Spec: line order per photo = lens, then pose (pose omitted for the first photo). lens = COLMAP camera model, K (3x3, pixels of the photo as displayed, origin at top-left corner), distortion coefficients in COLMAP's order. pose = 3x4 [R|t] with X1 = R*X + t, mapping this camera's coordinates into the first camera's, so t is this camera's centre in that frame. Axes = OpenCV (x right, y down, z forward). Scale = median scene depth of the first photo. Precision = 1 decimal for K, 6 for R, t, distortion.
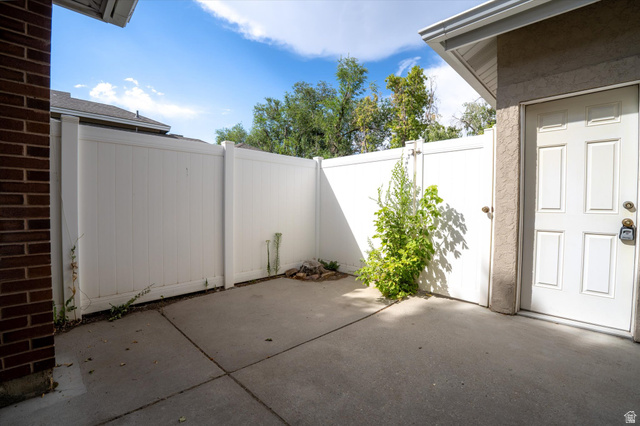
lens RADIAL K [[286.8, 0, 320.0], [0, 286.8, 213.0], [0, 0, 1]] dist [-0.002198, -0.000117]
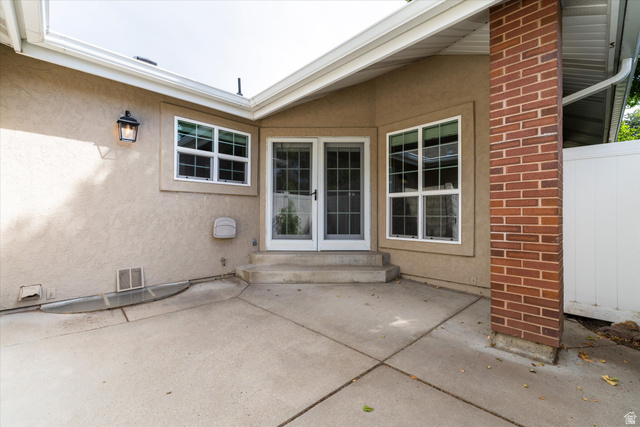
lens RADIAL K [[286.8, 0, 320.0], [0, 286.8, 213.5], [0, 0, 1]] dist [-0.002198, -0.000117]
pose [[-0.999923, -0.009815, 0.007649, -0.077445], [-0.009692, 0.999826, 0.015923, -0.045624], [-0.007804, 0.015848, -0.999844, 2.098769]]
